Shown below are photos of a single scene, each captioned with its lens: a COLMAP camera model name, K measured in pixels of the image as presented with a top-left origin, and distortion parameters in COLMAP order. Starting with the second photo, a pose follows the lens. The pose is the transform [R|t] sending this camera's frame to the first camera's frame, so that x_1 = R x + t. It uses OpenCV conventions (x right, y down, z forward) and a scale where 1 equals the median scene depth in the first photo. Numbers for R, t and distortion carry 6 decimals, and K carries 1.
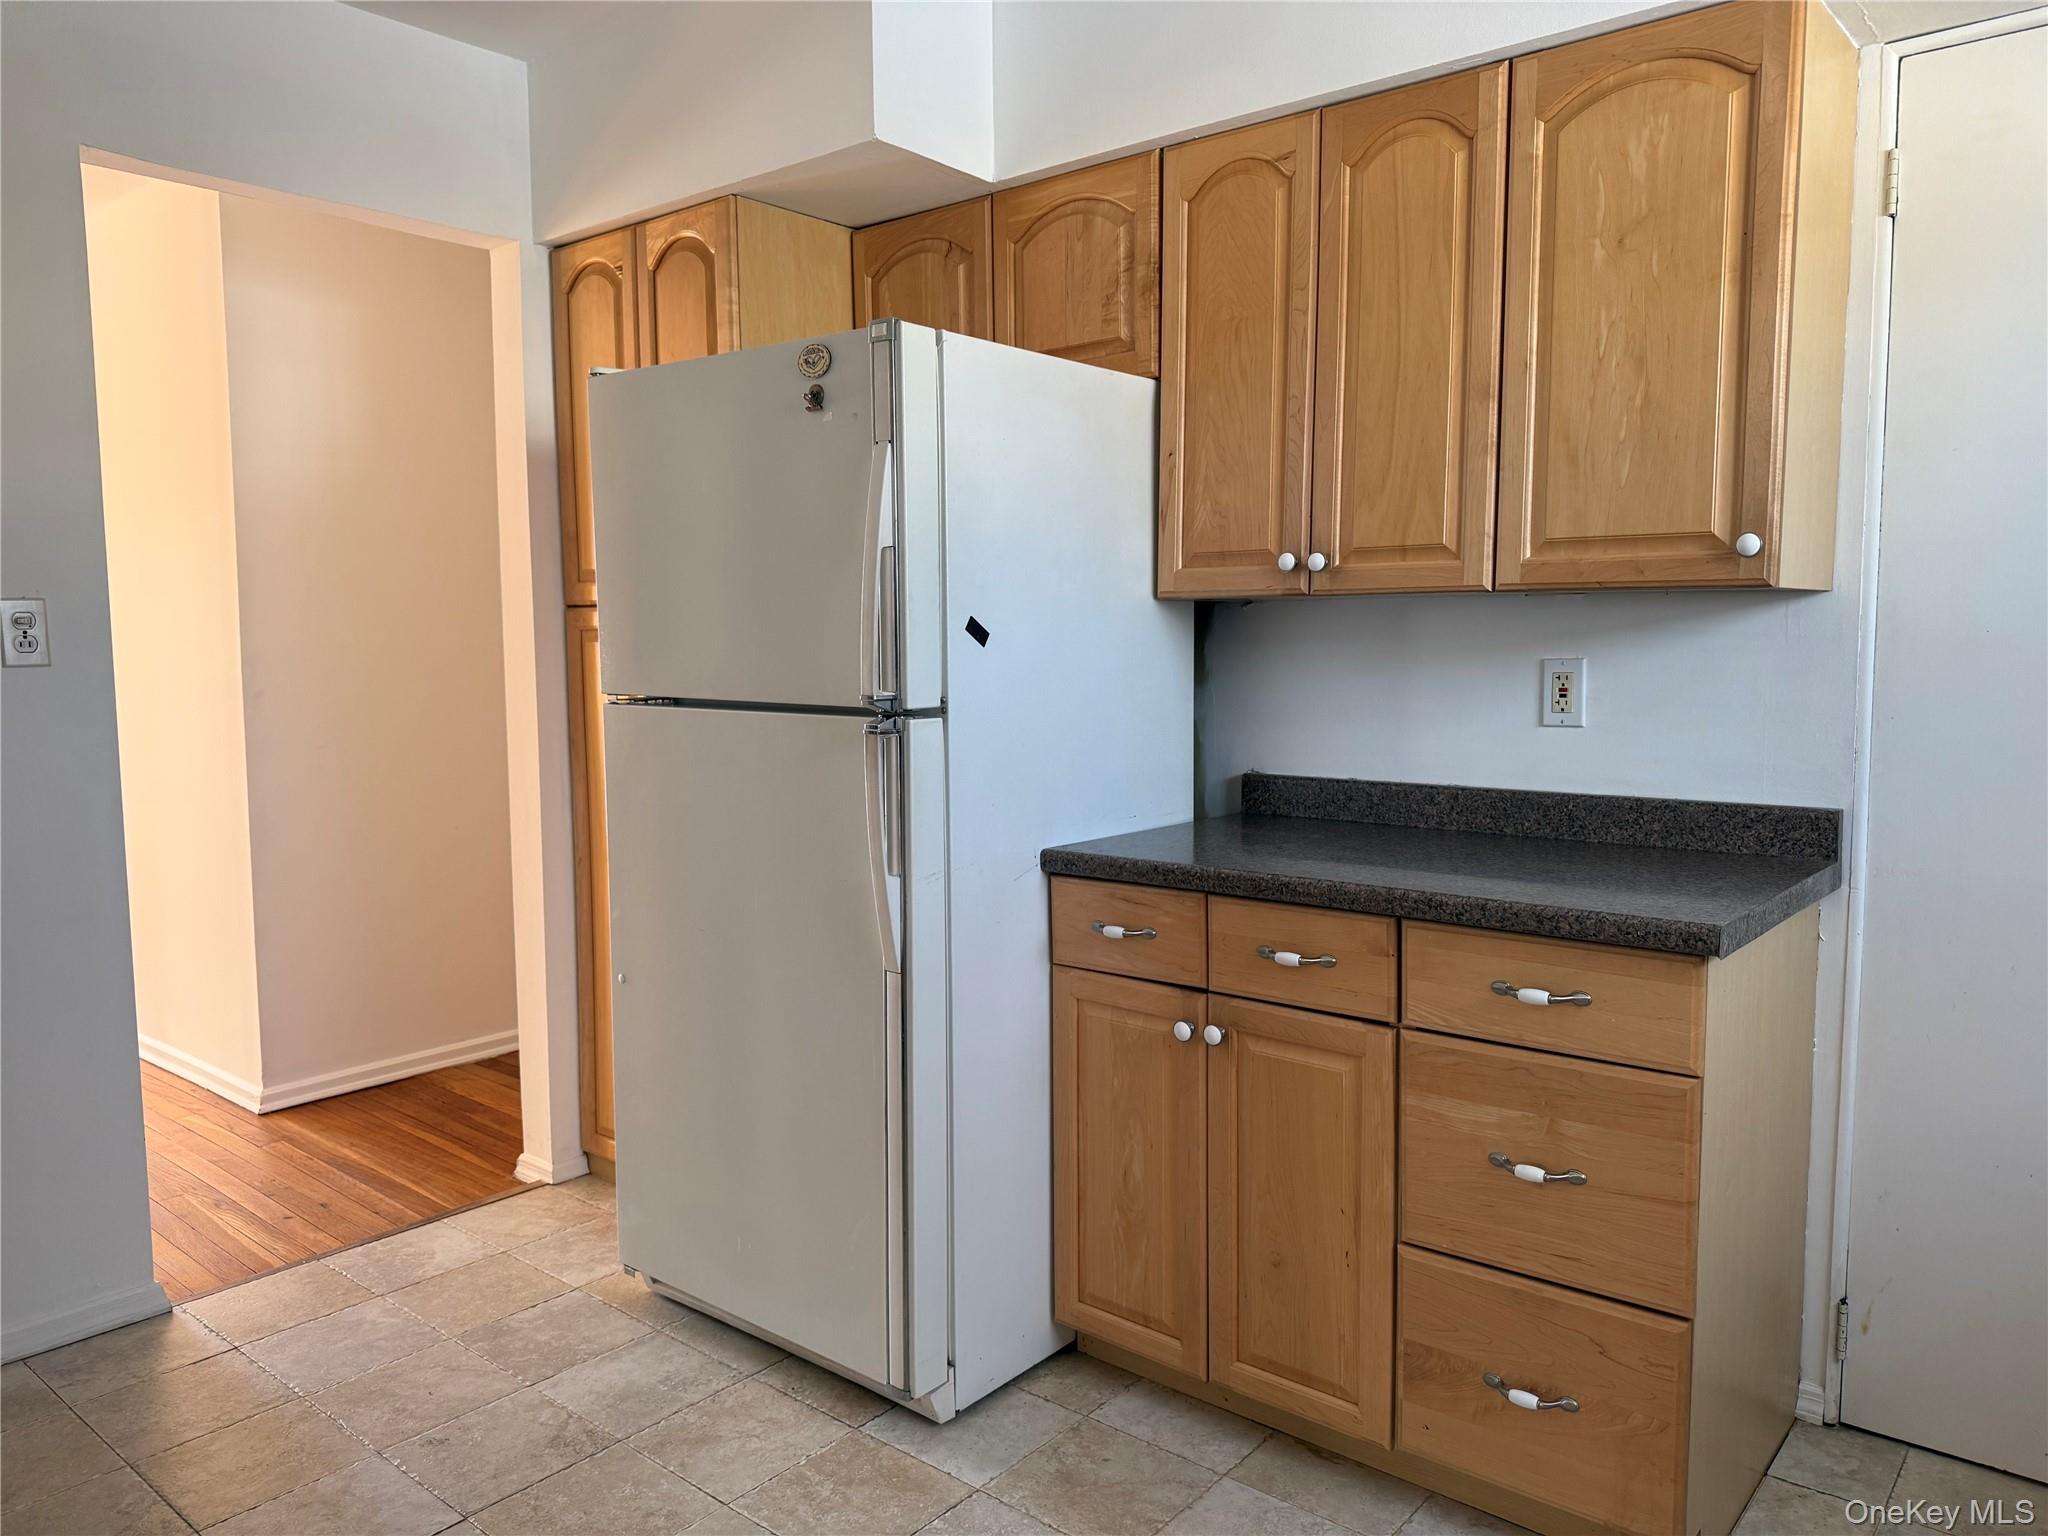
lens RADIAL K [[1430.5, 0, 1024.6], [0, 1430.5, 767.5], [0, 0, 1]] dist [0.048617, -0.061607]
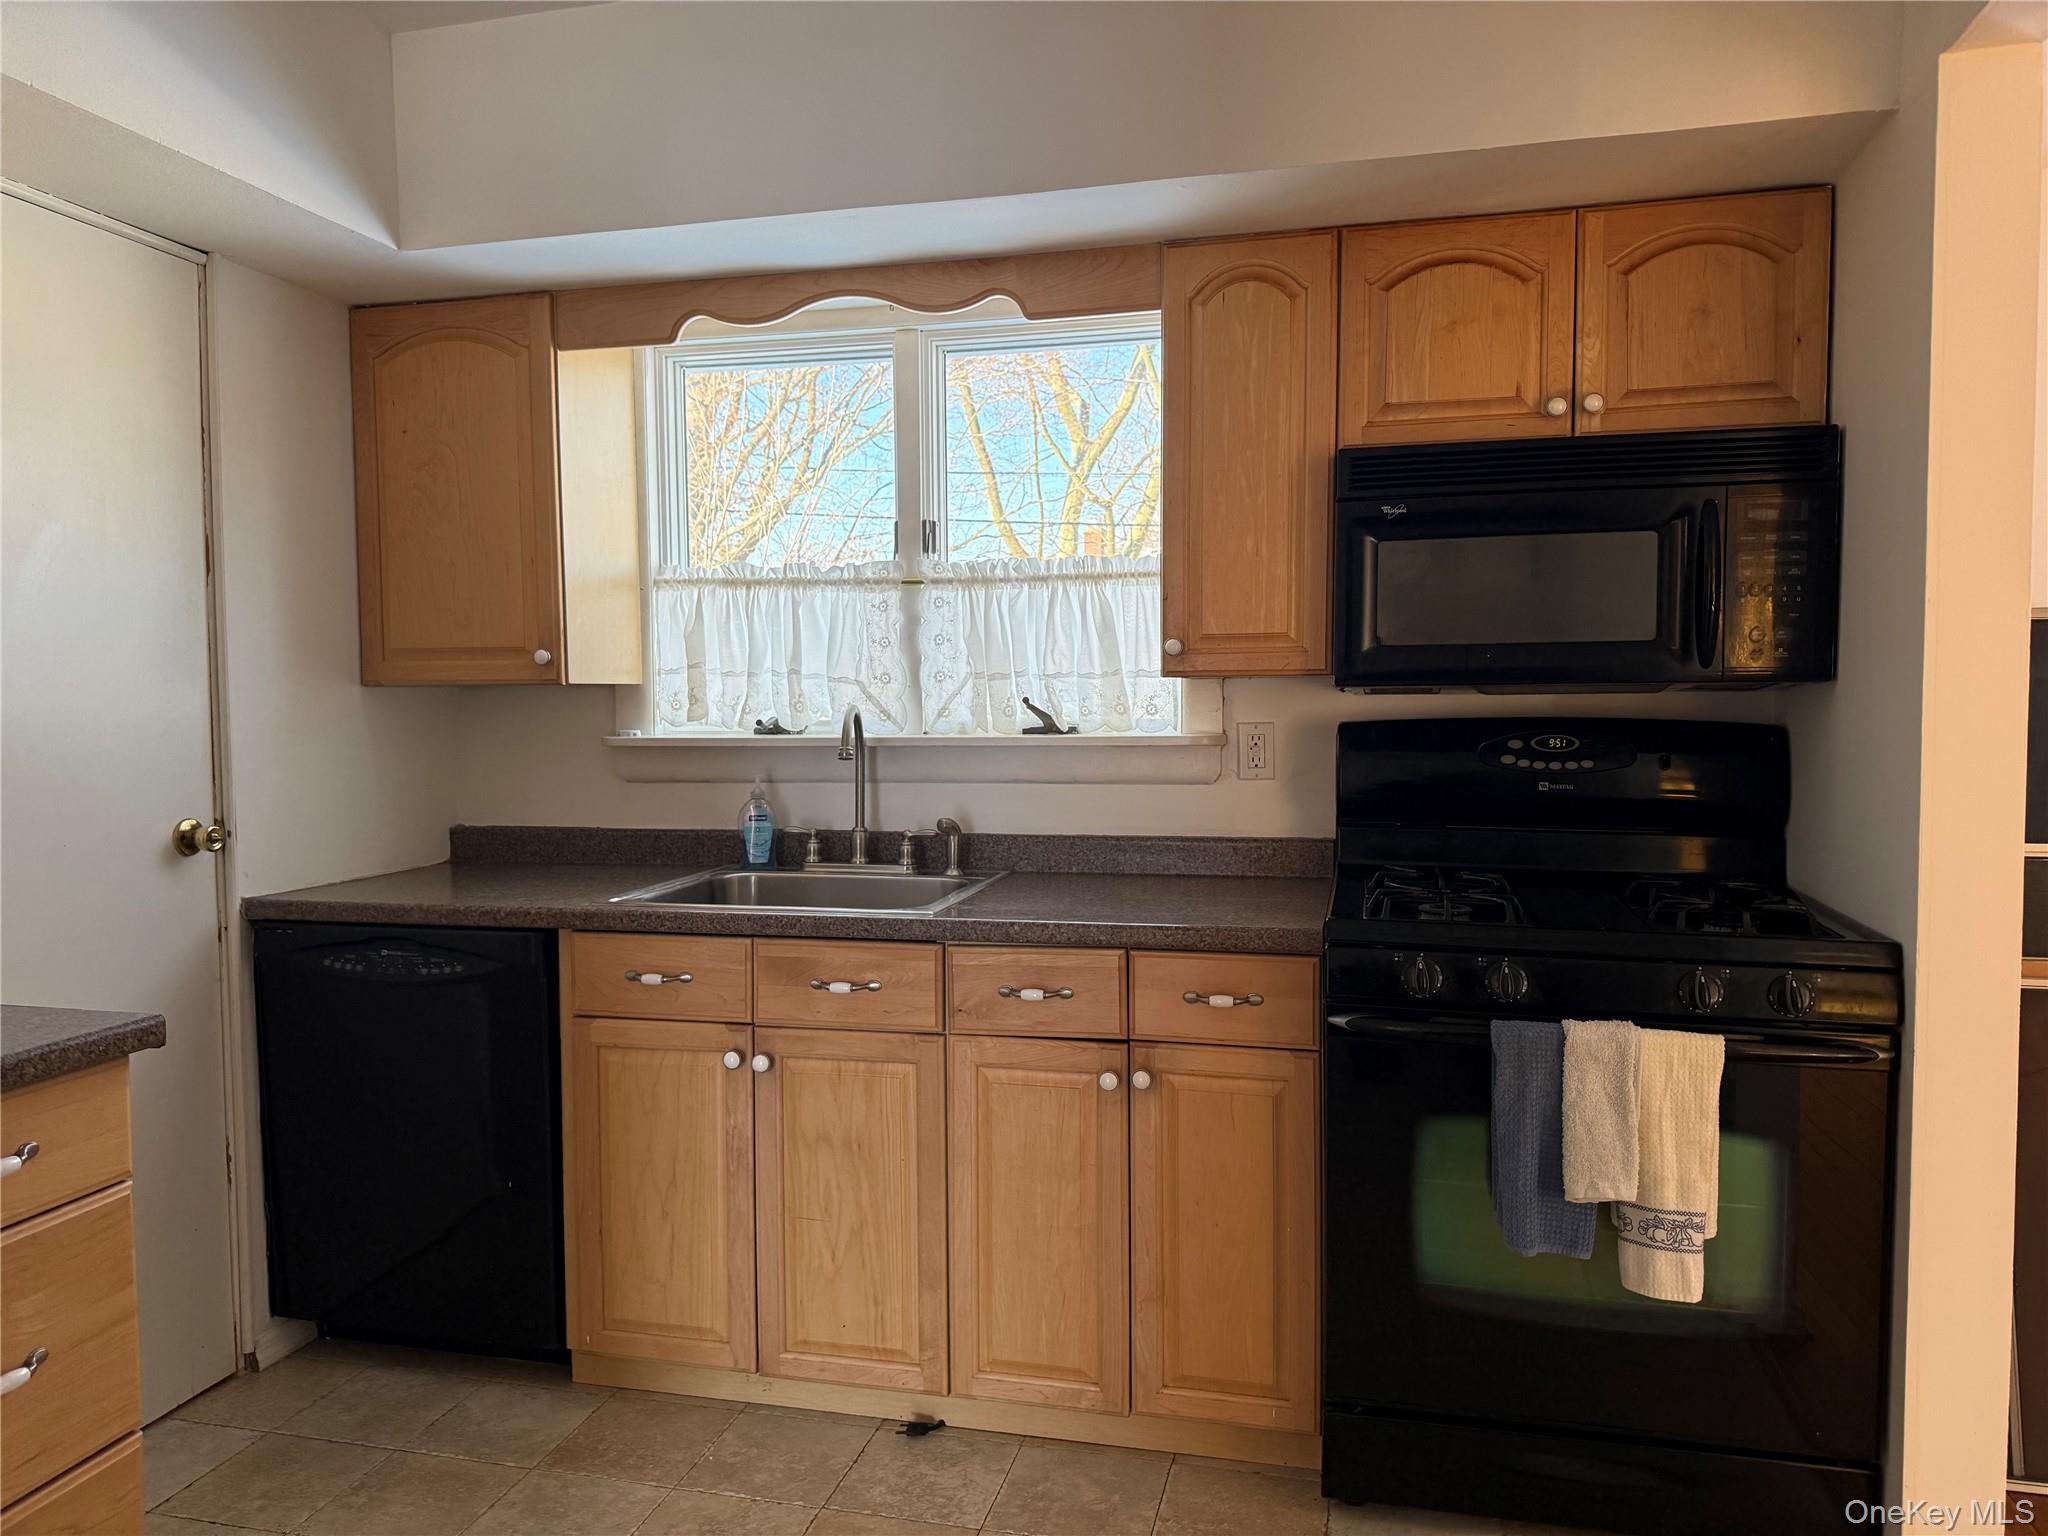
lens RADIAL K [[1430.5, 0, 1030.9], [0, 1430.5, 768.7], [0, 0, 1]] dist [0.048617, -0.061607]
pose [[-0.440553, -0.037519, 0.896942, -0.524270], [0.091849, 0.991999, 0.086609, -0.070280], [-0.893015, 0.120540, -0.433583, 0.652423]]
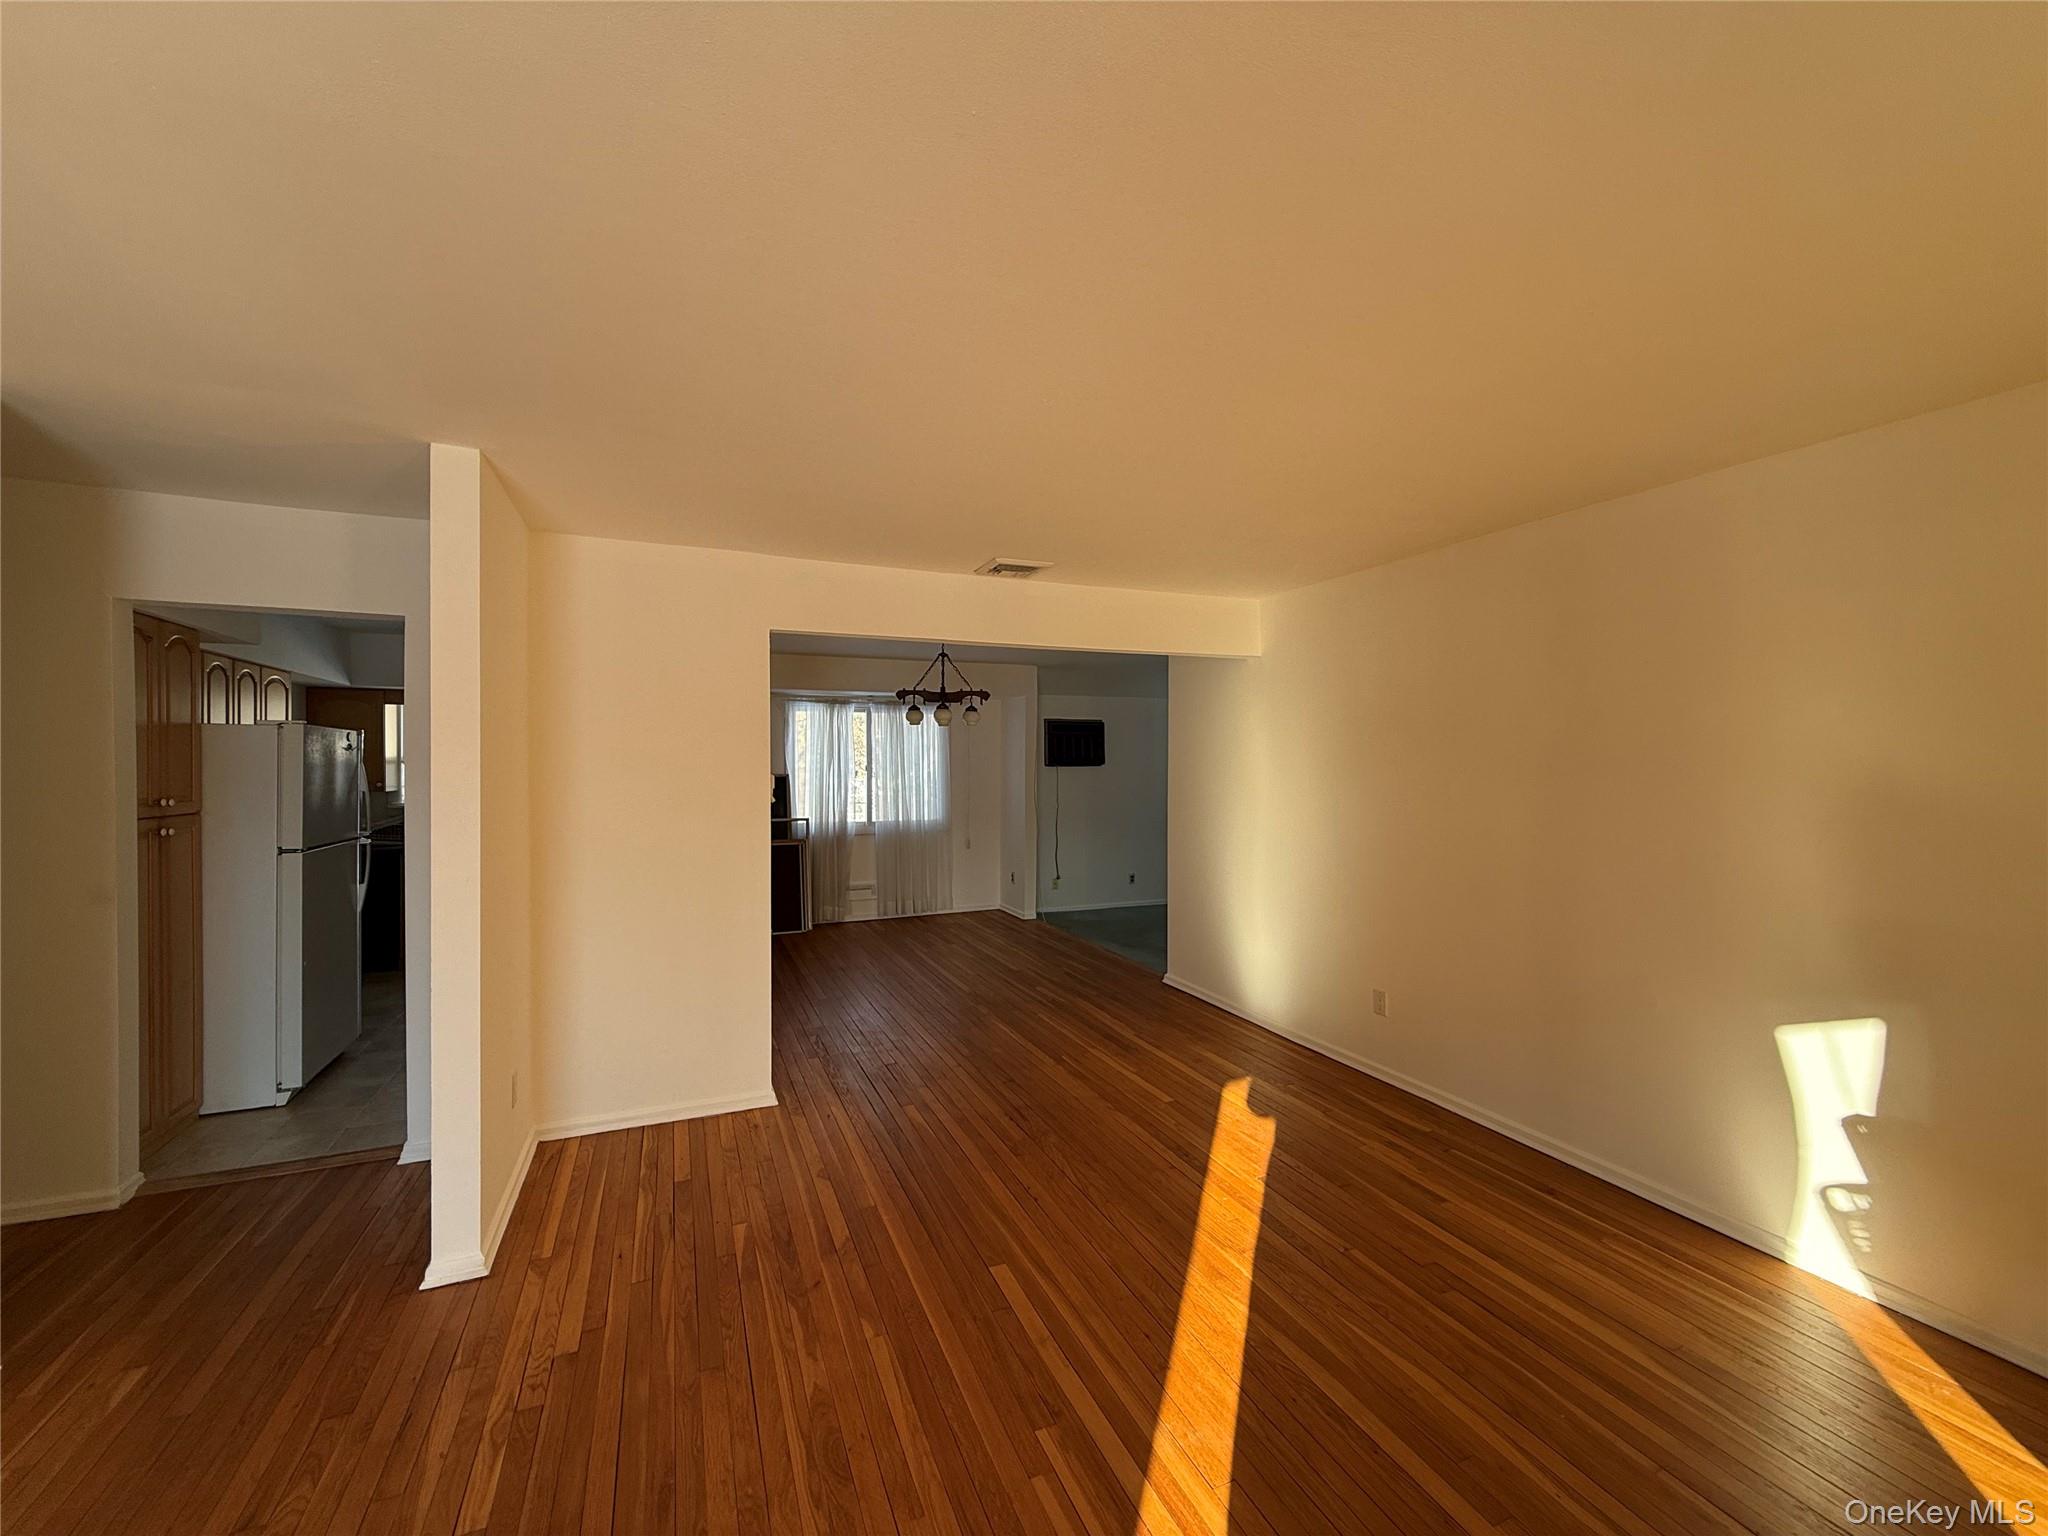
lens RADIAL K [[811.1, 0, 1014.3], [0, 811.1, 761.7], [0, 0, 1]] dist [-0.001351, -0.000197]
pose [[-0.889979, 0.003877, 0.455984, -2.297427], [0.045688, 0.995690, 0.080707, -0.296263], [-0.453706, 0.092661, -0.886321, 1.898688]]
